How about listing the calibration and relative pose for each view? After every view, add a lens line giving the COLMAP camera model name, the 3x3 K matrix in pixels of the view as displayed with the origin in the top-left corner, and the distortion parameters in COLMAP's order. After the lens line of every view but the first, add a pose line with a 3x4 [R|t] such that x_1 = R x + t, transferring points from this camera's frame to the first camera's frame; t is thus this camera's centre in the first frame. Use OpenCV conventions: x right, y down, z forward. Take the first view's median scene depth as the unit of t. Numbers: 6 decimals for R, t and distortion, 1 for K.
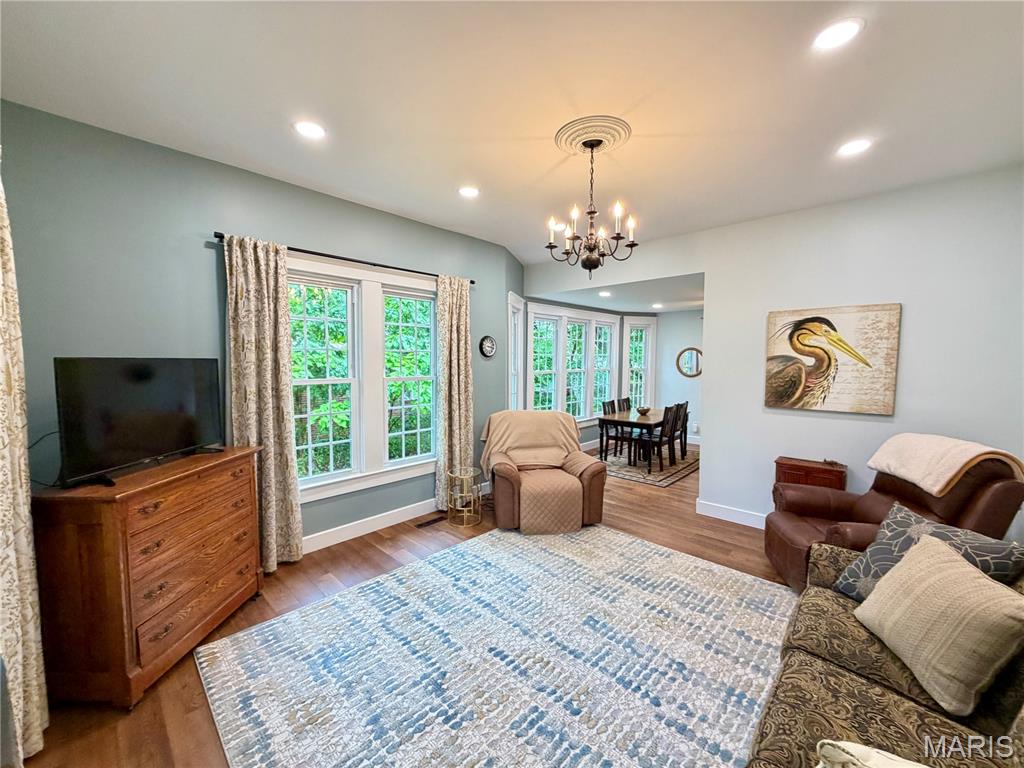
lens RADIAL K [[406.0, 0, 509.0], [0, 406.0, 382.9], [0, 0, 1]] dist [0.000082, 0.000121]
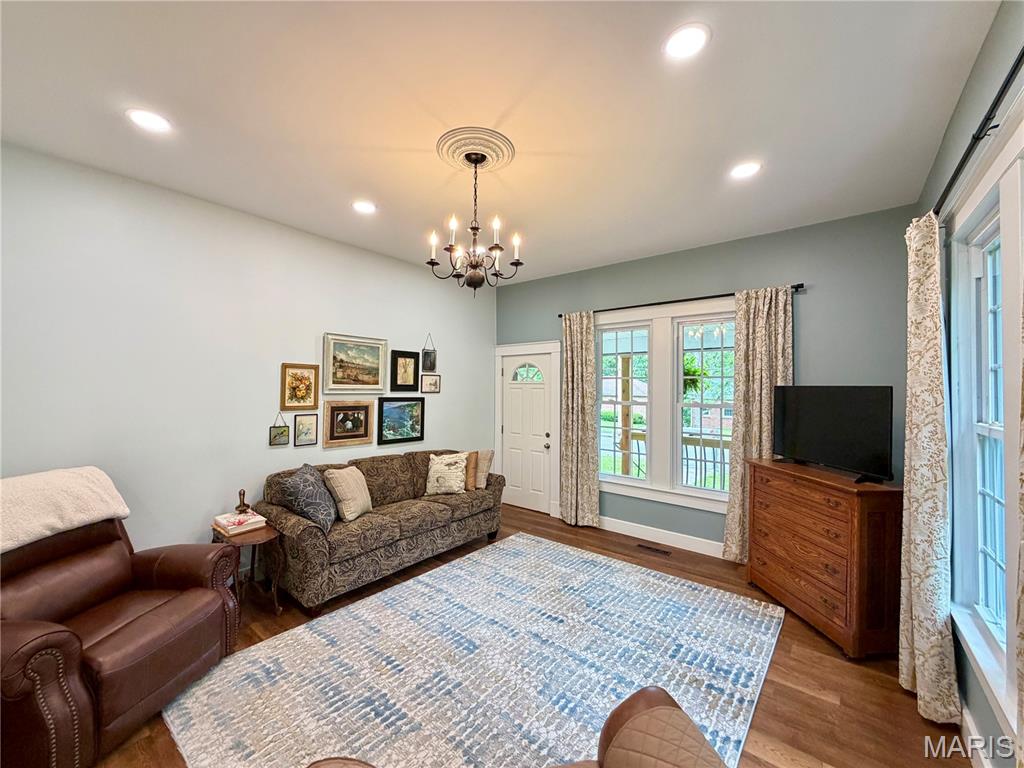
lens RADIAL K [[406.0, 0, 509.0], [0, 406.0, 382.9], [0, 0, 1]] dist [0.000082, 0.000121]
pose [[-0.996687, -0.008264, -0.080914, 0.201141], [-0.012324, 0.998683, 0.049807, -0.109831], [0.080396, 0.050640, -0.995476, 1.997204]]
